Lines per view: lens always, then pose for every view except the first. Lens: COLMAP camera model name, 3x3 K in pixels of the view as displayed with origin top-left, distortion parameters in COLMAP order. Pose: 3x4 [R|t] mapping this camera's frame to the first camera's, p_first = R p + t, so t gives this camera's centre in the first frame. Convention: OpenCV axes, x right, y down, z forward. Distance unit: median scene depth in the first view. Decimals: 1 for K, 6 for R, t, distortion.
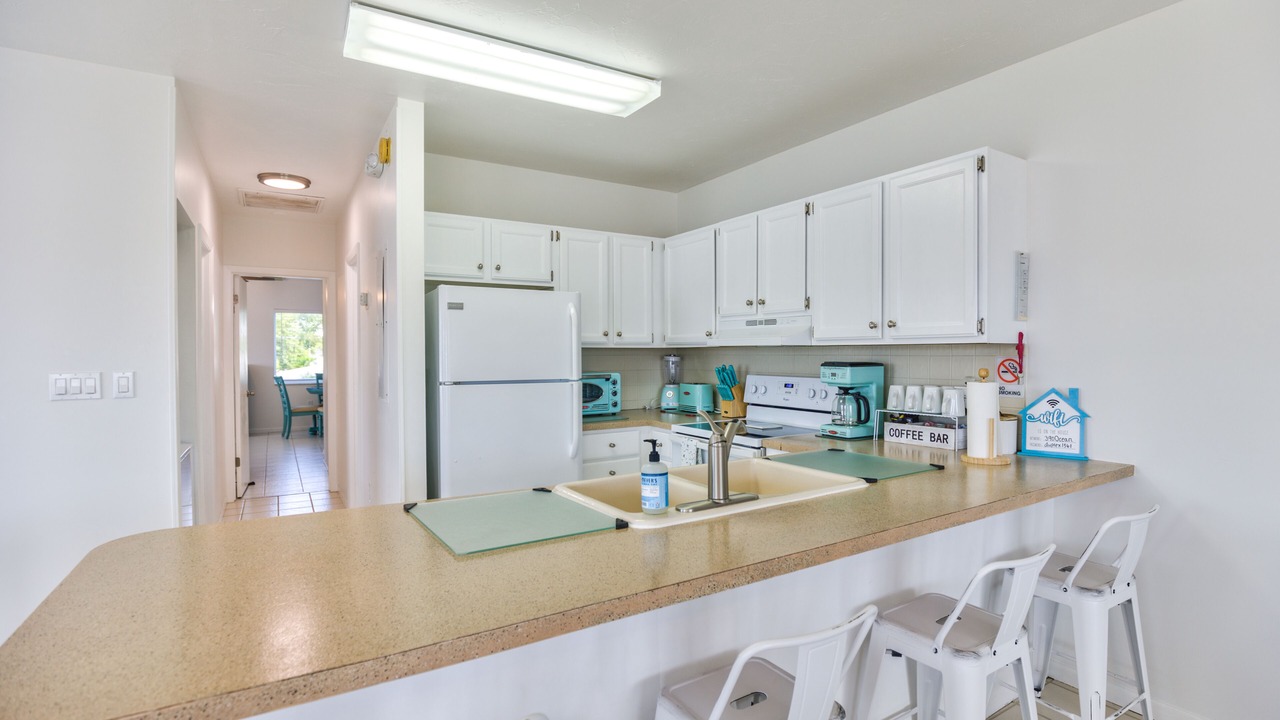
lens RADIAL K [[601.4, 0, 632.2], [0, 601.4, 366.0], [0, 0, 1]] dist [-0.020048, -0.000416]
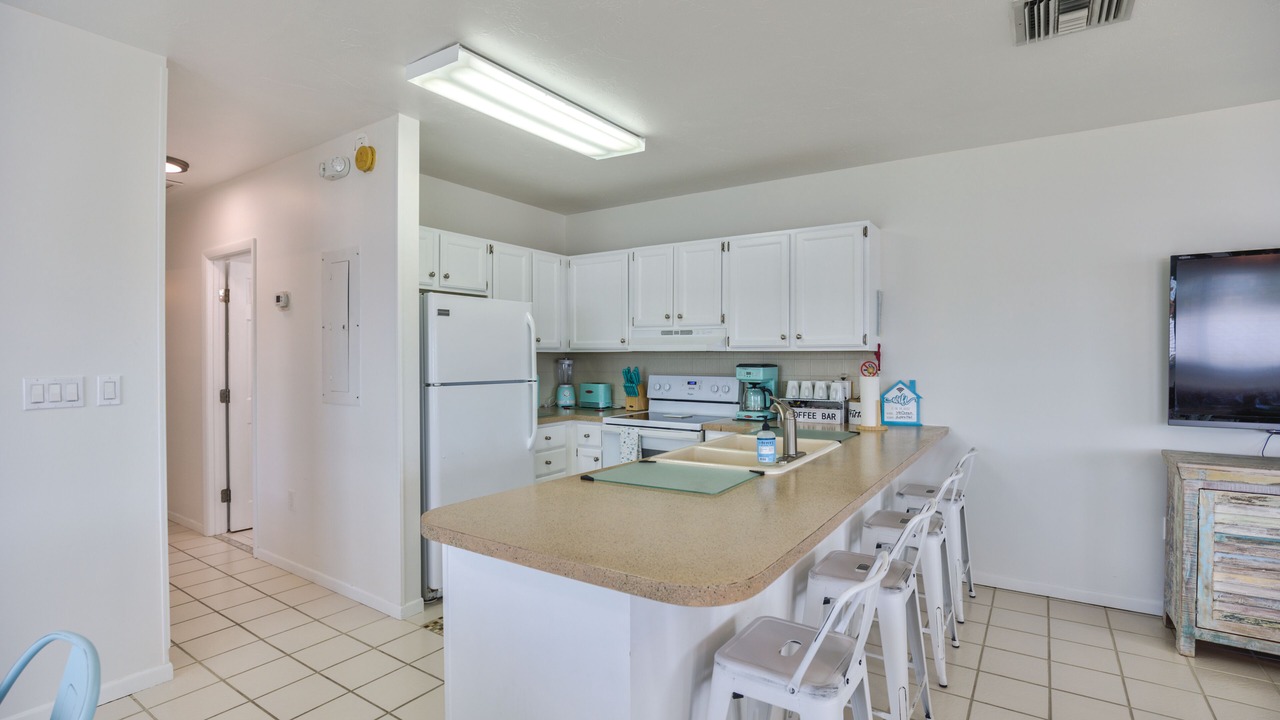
lens RADIAL K [[601.4, 0, 605.5], [0, 601.4, 371.6], [0, 0, 1]] dist [-0.020048, -0.000416]
pose [[0.924268, -0.006522, 0.381689, -0.489228], [0.005650, 0.999978, 0.003405, 0.004183], [-0.381703, -0.000991, 0.924284, -0.118330]]
